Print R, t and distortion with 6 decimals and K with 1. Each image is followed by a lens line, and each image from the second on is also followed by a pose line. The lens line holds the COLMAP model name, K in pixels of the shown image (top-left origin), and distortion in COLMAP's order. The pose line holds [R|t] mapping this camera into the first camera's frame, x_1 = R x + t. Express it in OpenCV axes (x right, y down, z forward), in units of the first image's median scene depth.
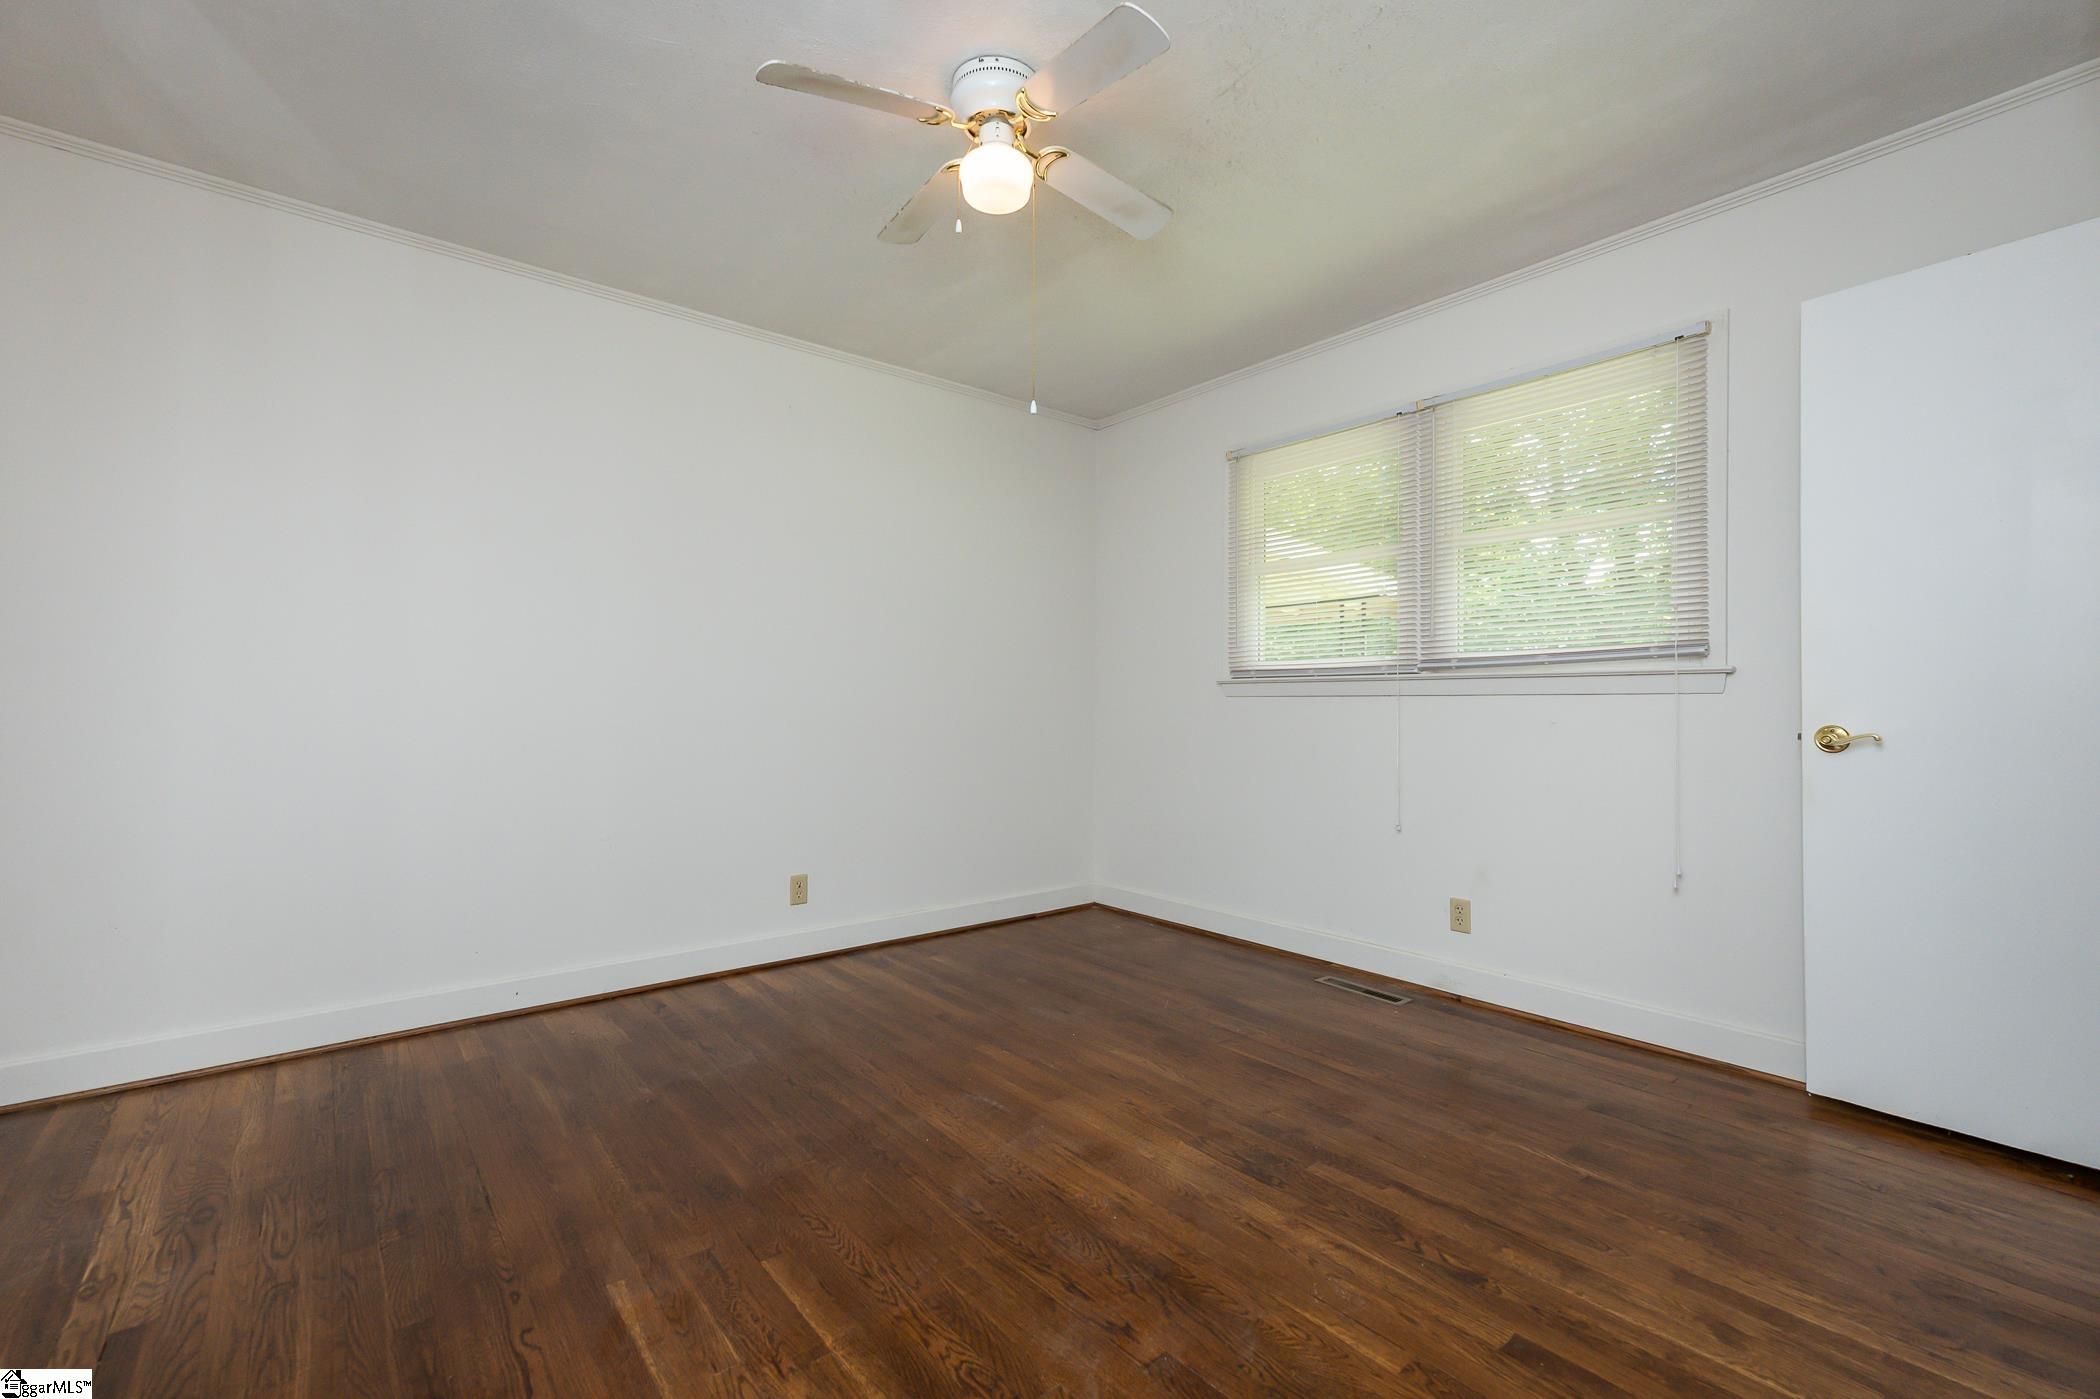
lens RADIAL K [[910.4, 0, 1044.0], [0, 910.4, 700.4], [0, 0, 1]] dist [0.012618, -0.000123]
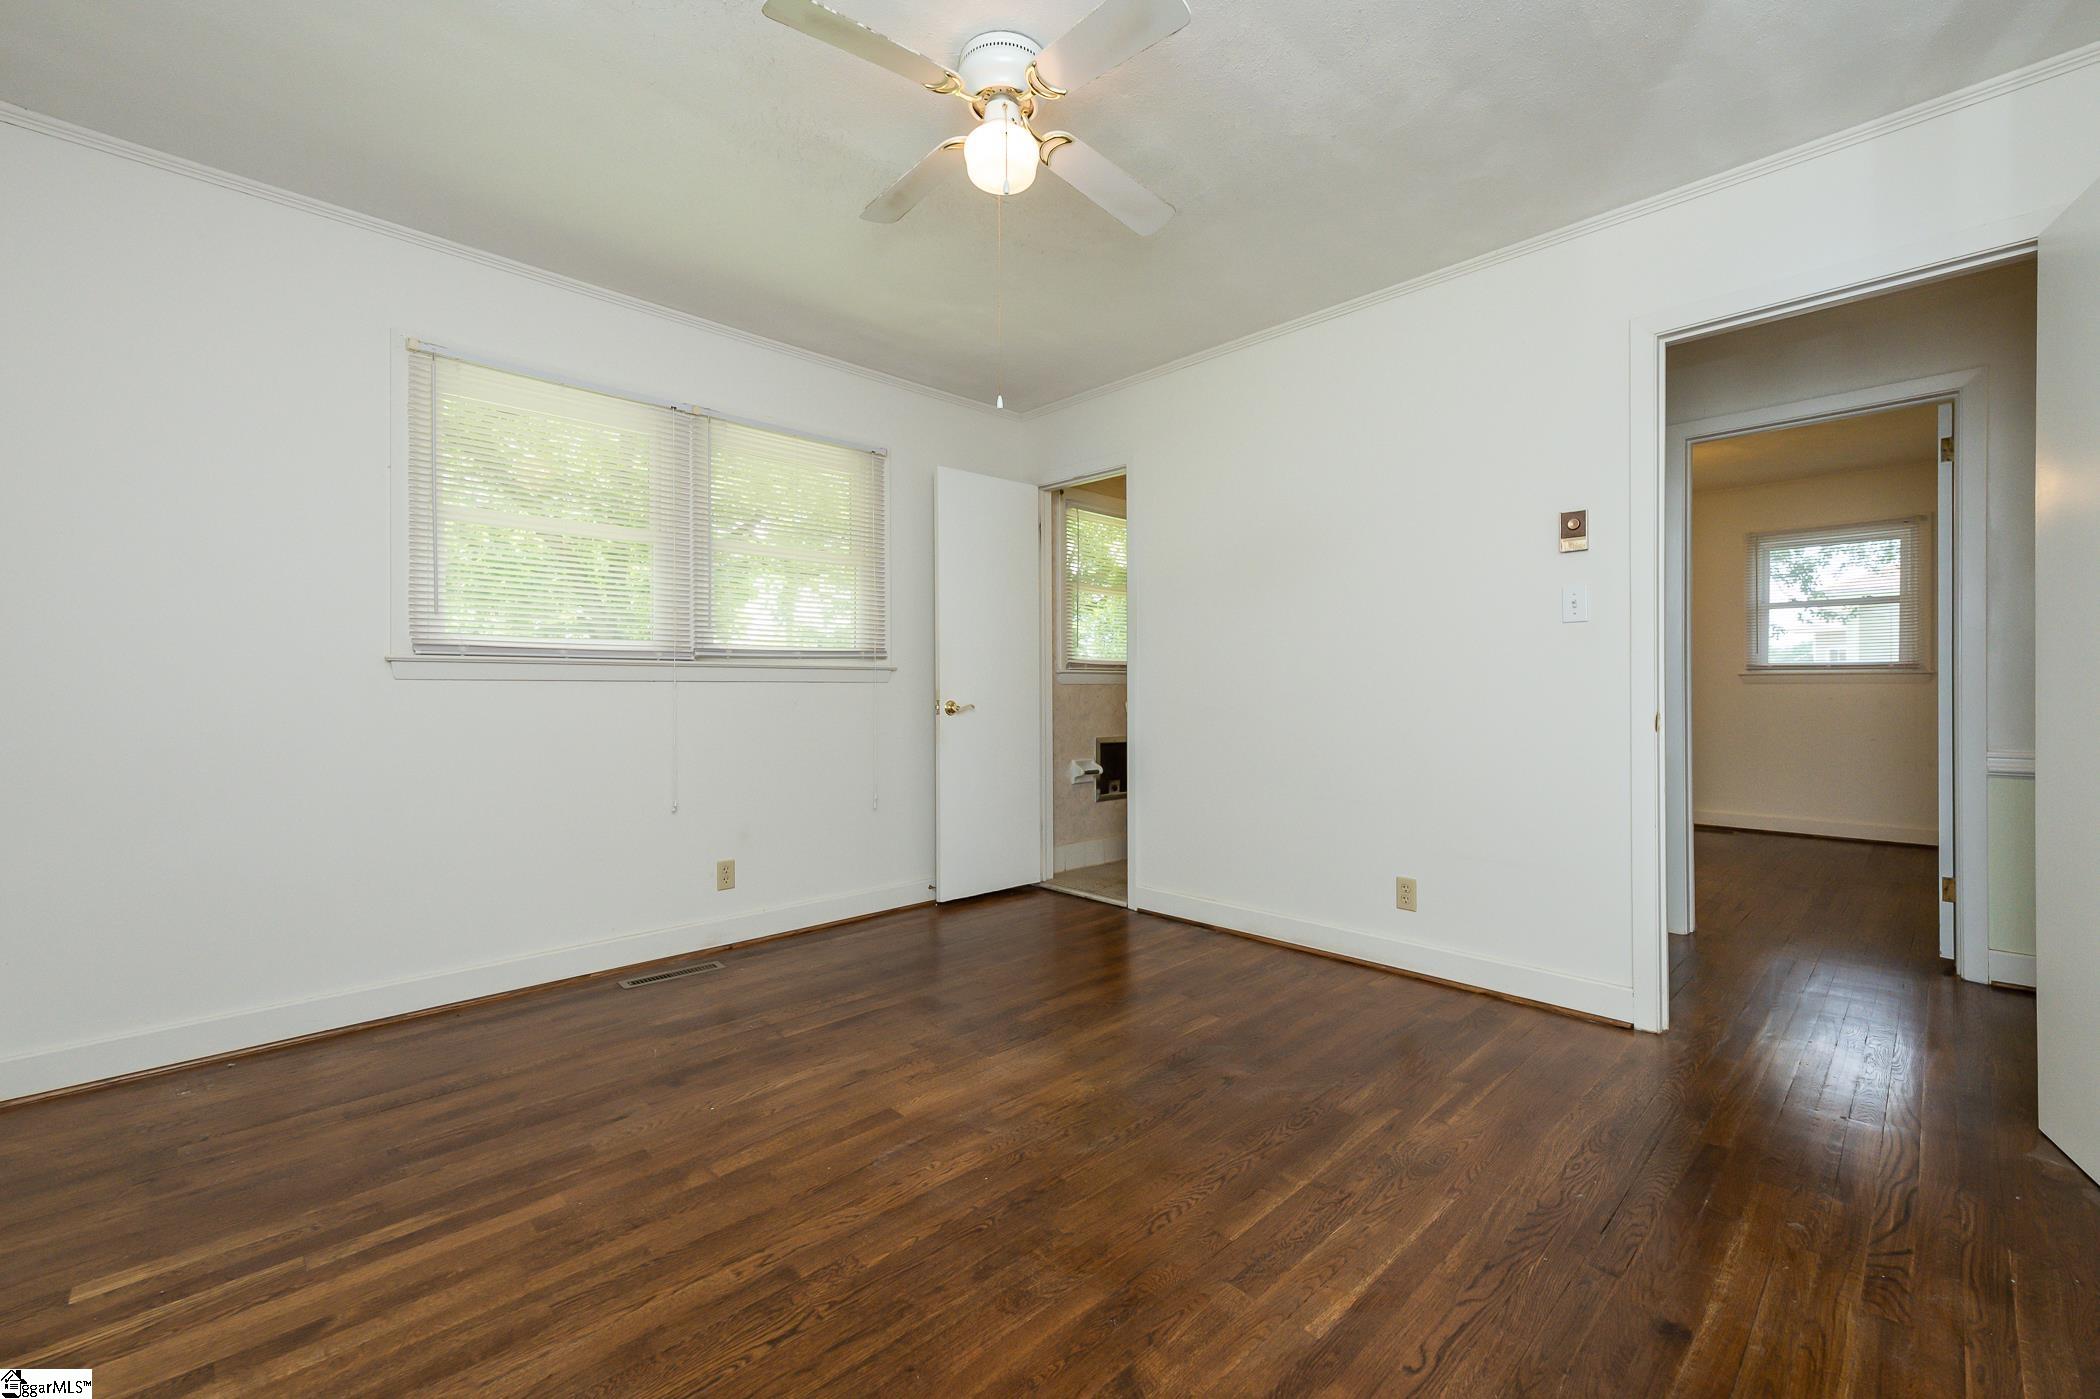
lens RADIAL K [[910.4, 0, 1038.0], [0, 910.4, 699.2], [0, 0, 1]] dist [0.012618, -0.000123]
pose [[-0.107302, -0.014190, 0.994125, -0.842850], [-0.004861, 0.999894, 0.013748, -0.001821], [-0.994215, -0.003357, -0.107359, 0.866906]]
